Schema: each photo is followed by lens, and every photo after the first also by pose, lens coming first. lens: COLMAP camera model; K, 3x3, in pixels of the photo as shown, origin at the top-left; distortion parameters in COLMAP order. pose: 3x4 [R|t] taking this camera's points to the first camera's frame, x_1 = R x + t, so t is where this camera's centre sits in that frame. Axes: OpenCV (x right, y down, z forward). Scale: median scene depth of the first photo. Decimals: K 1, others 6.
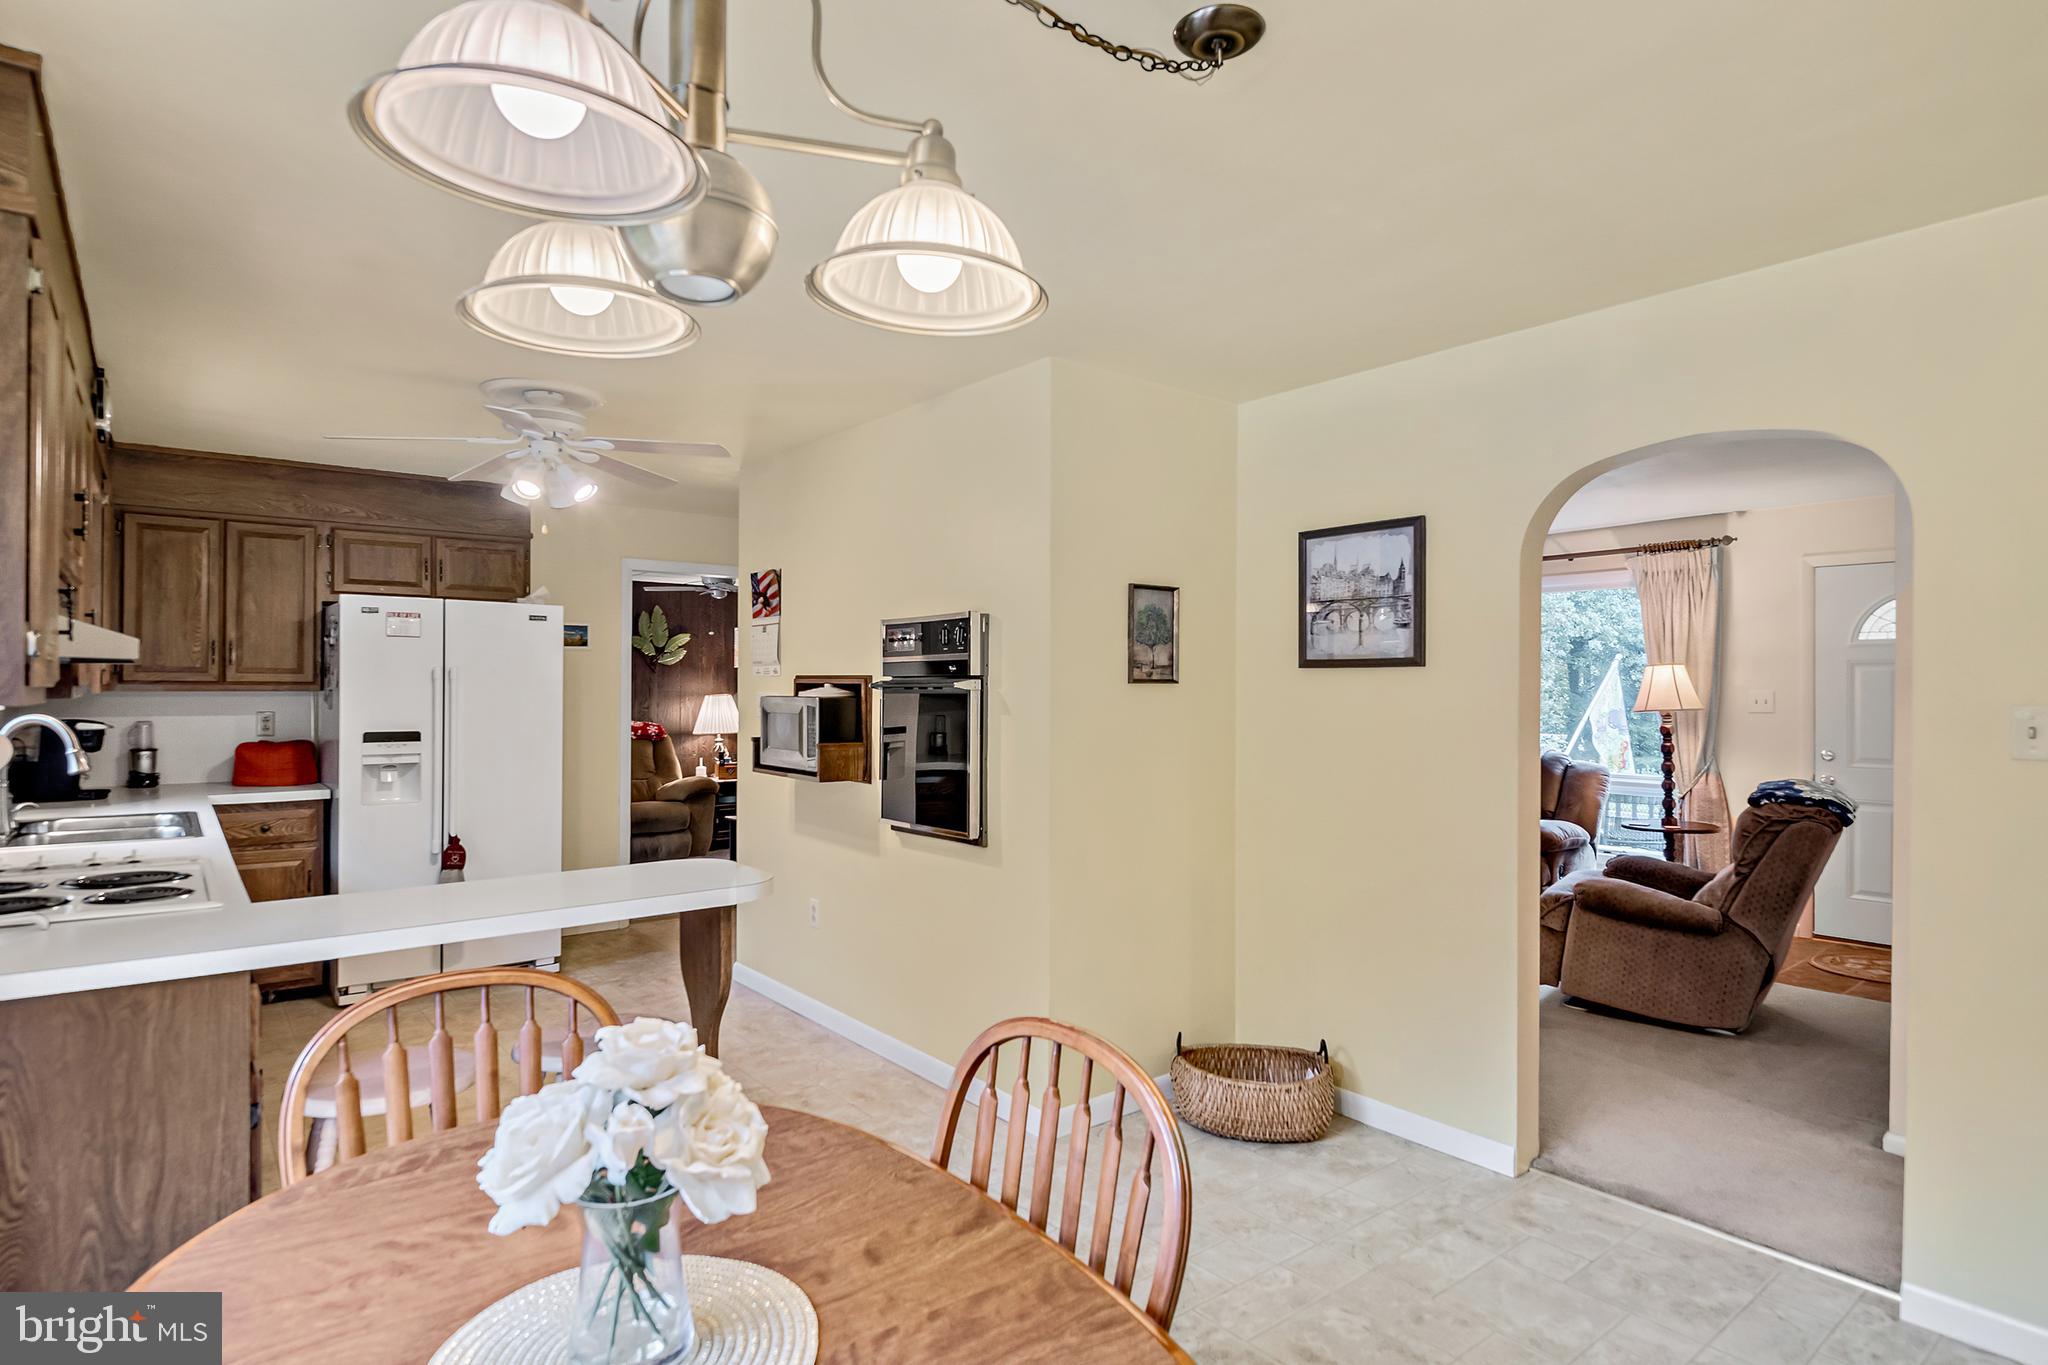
lens RADIAL K [[1064.0, 0, 1029.0], [0, 1064.0, 688.1], [0, 0, 1]] dist [0.002575, -0.019185]
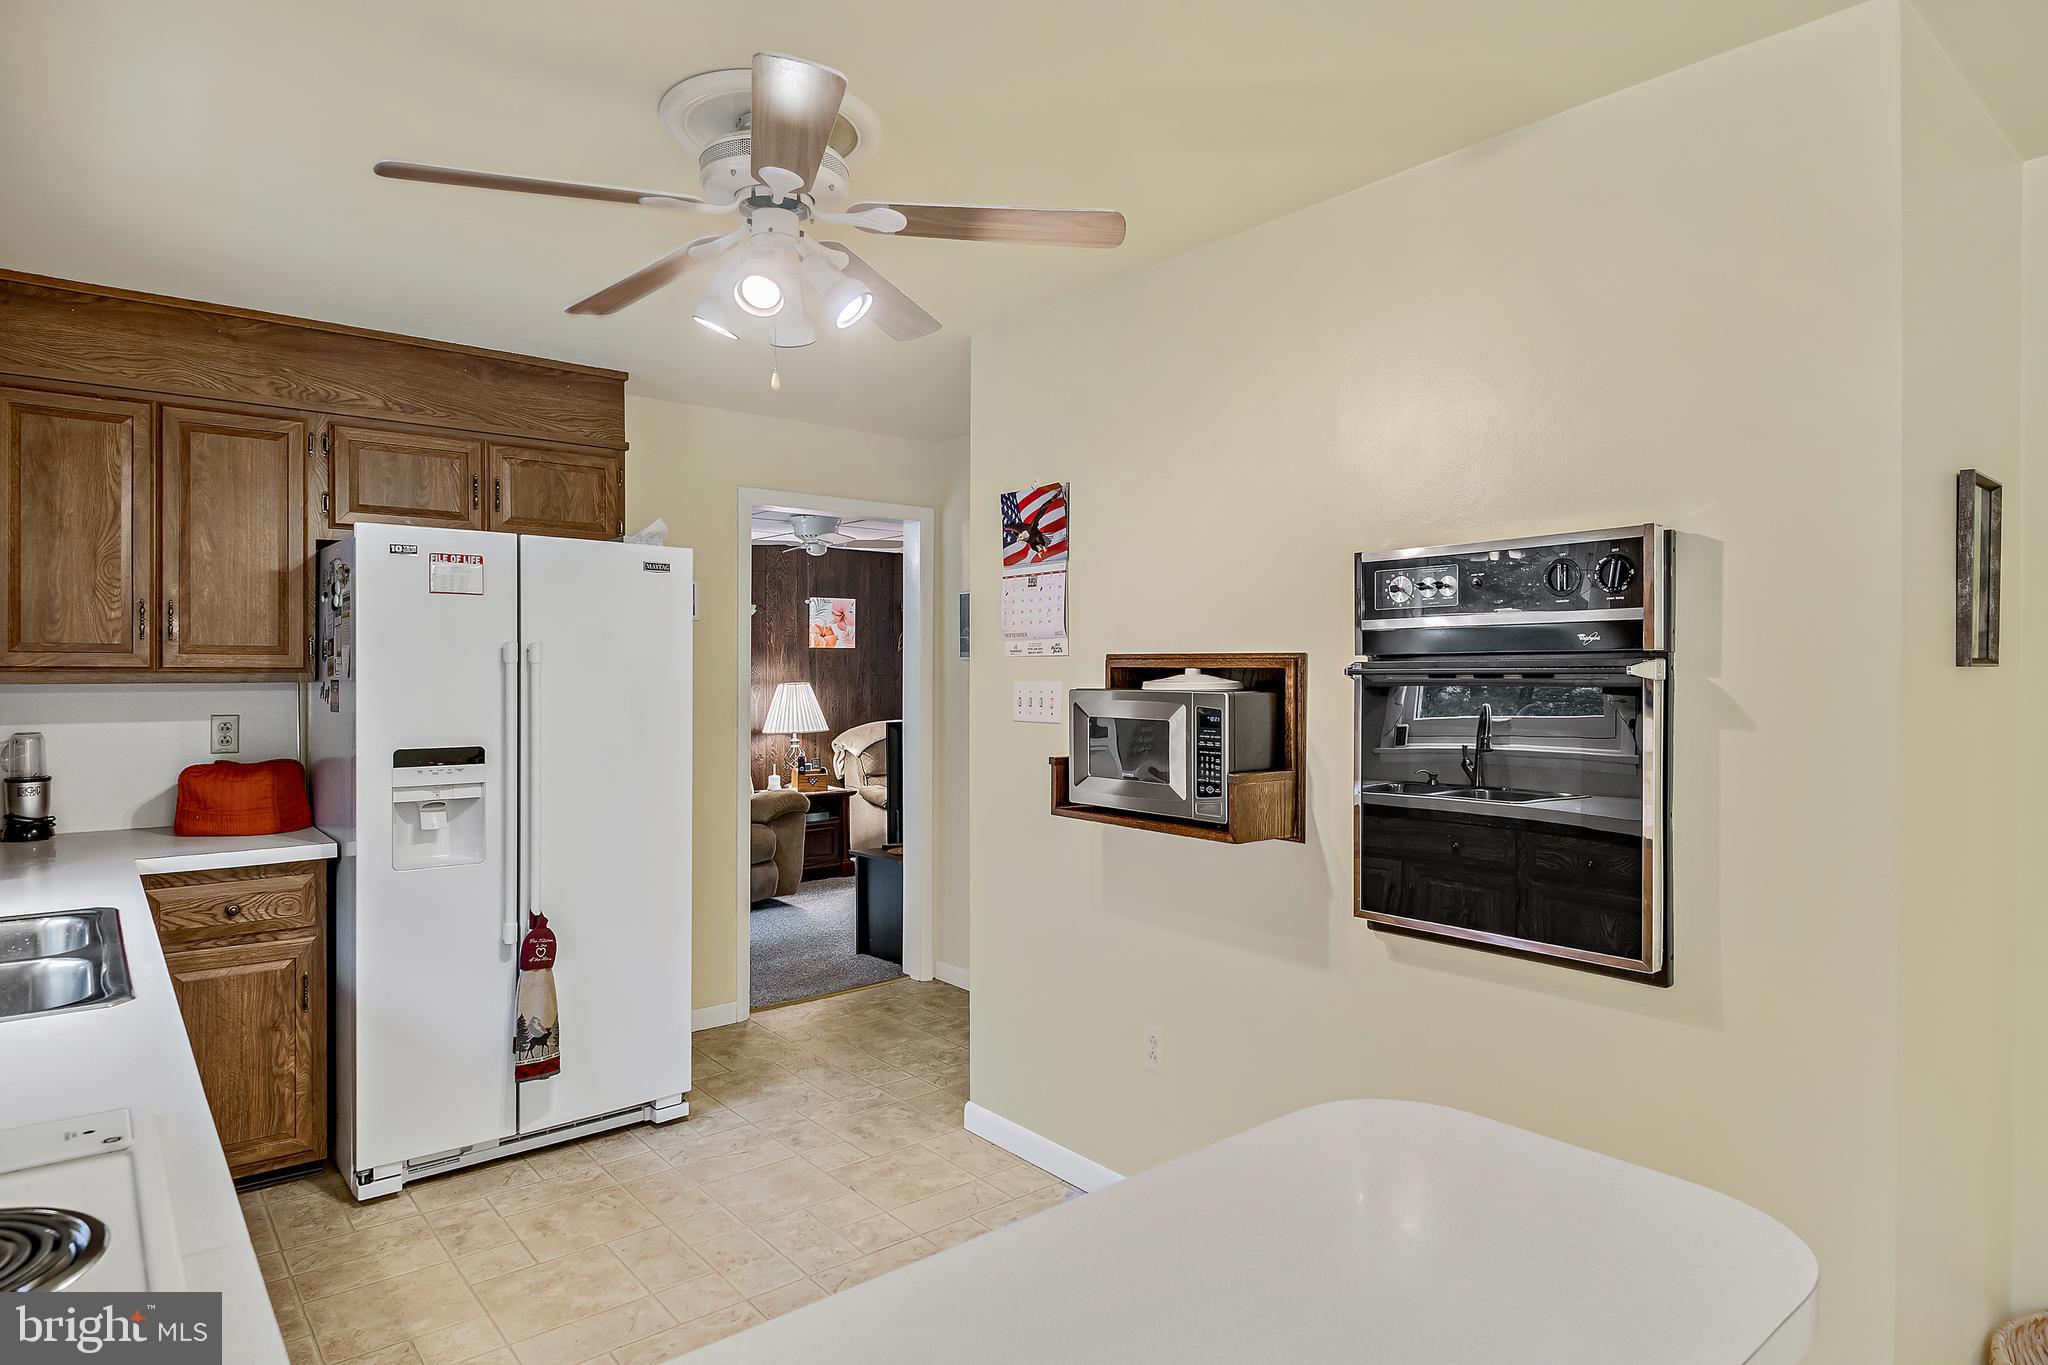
lens RADIAL K [[1135.2, 0, 1024.0], [0, 1135.2, 682.5], [0, 0, 1]] dist [0.012851, -0.020509]
pose [[0.999962, -0.003071, 0.008108, -0.263036], [0.003000, 0.999957, 0.008765, -0.001883], [-0.008135, -0.008740, 0.999929, 0.335462]]
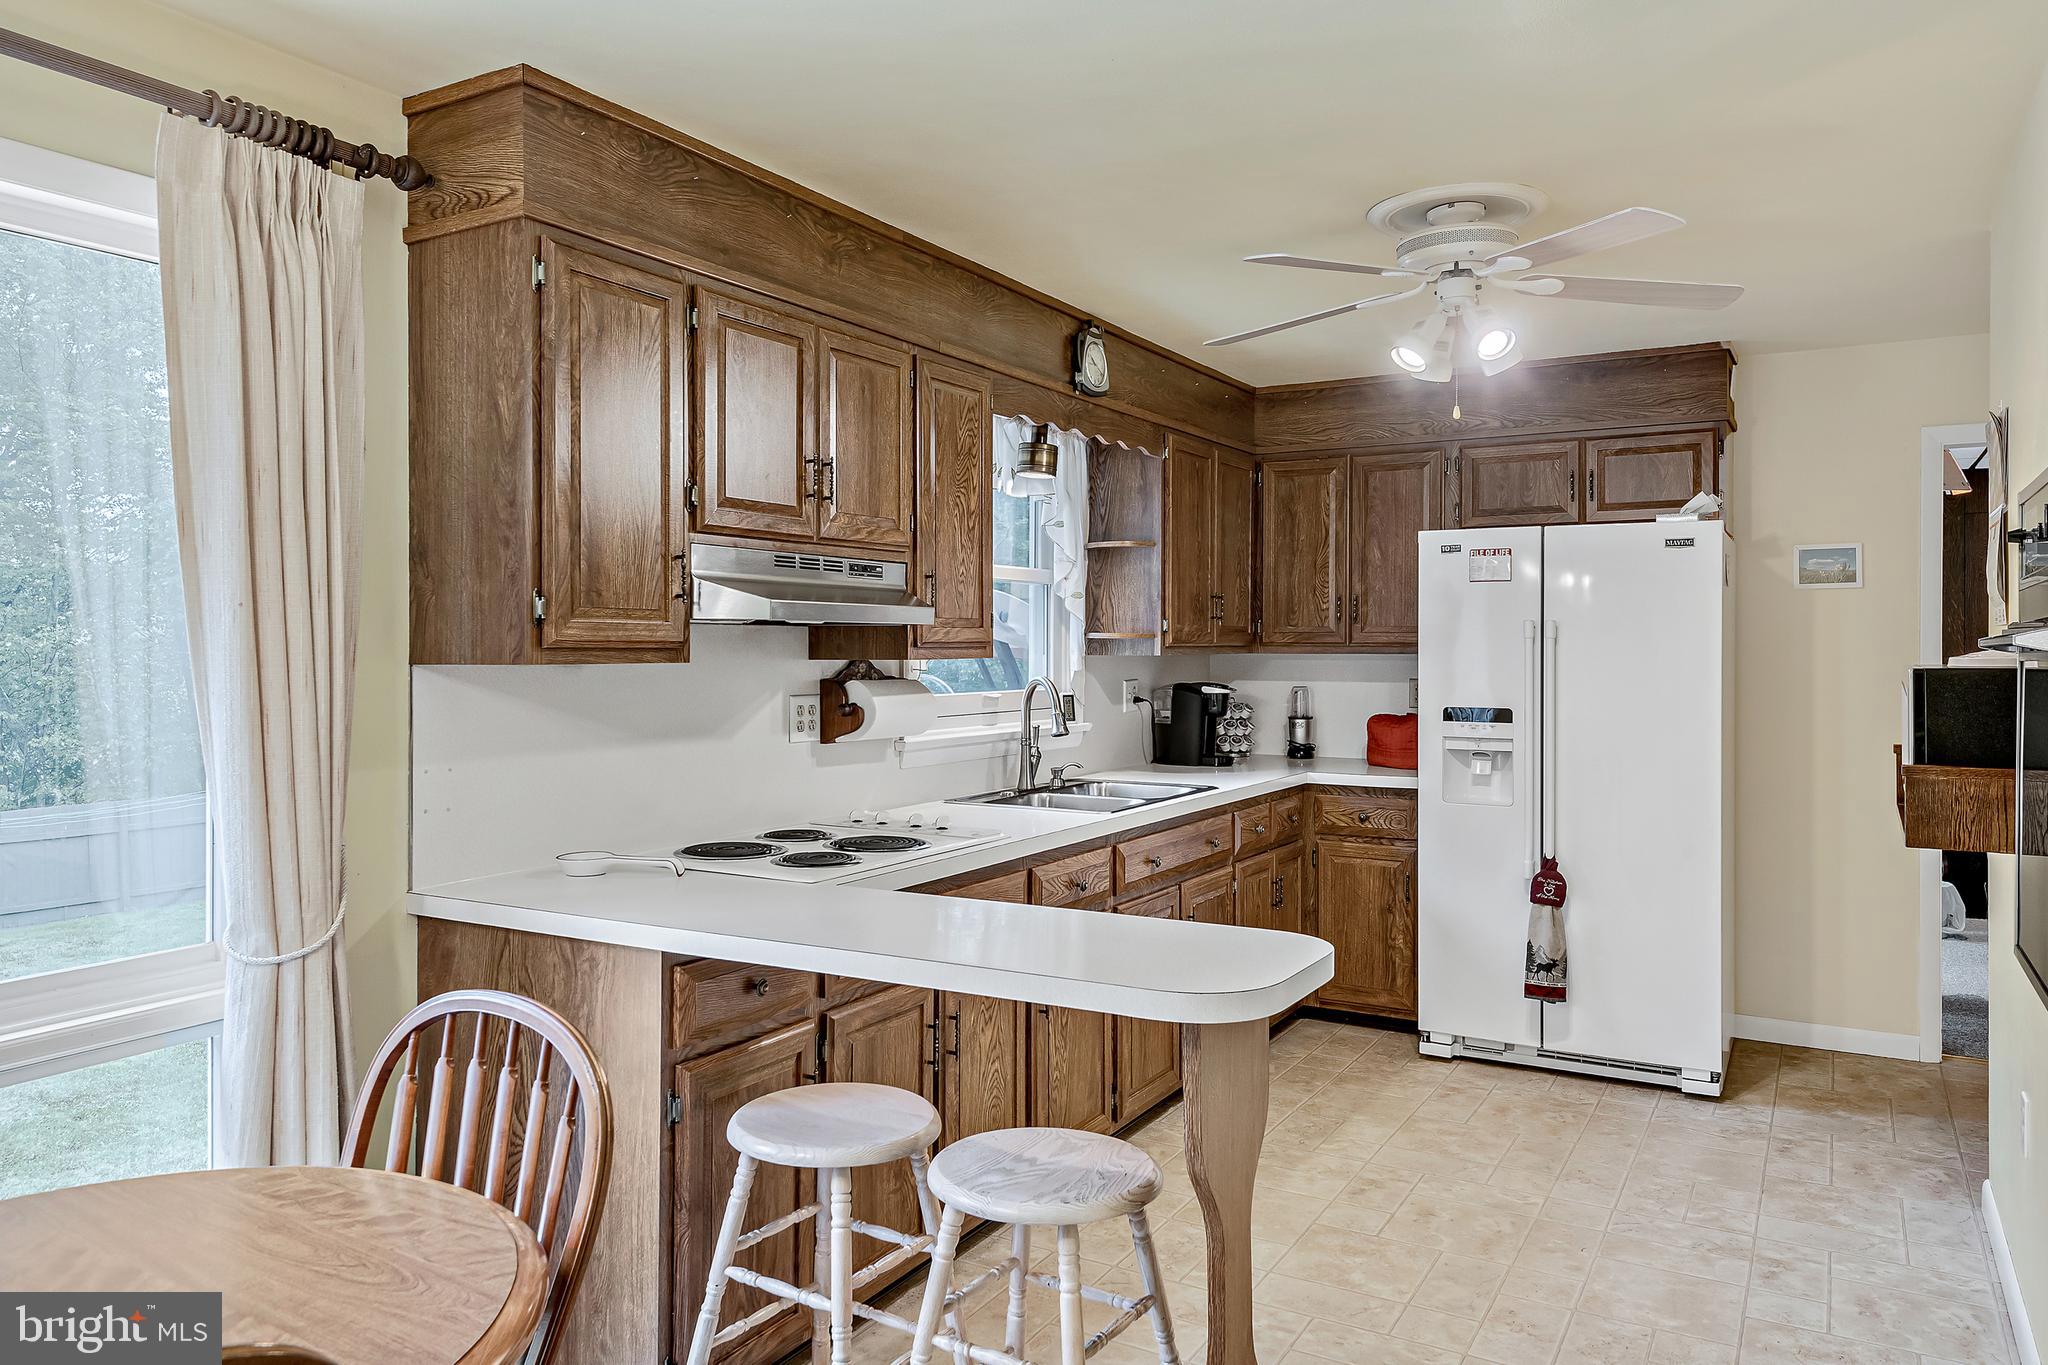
lens RADIAL K [[1402.9, 0, 1020.1], [0, 1402.9, 651.1], [0, 0, 1]] dist [0.011382, -0.002340]
pose [[0.357210, 0.000330, -0.934024, 0.210805], [-0.000350, 1.000000, 0.000219, 0.000407], [0.934024, 0.000248, 0.357210, 0.335489]]
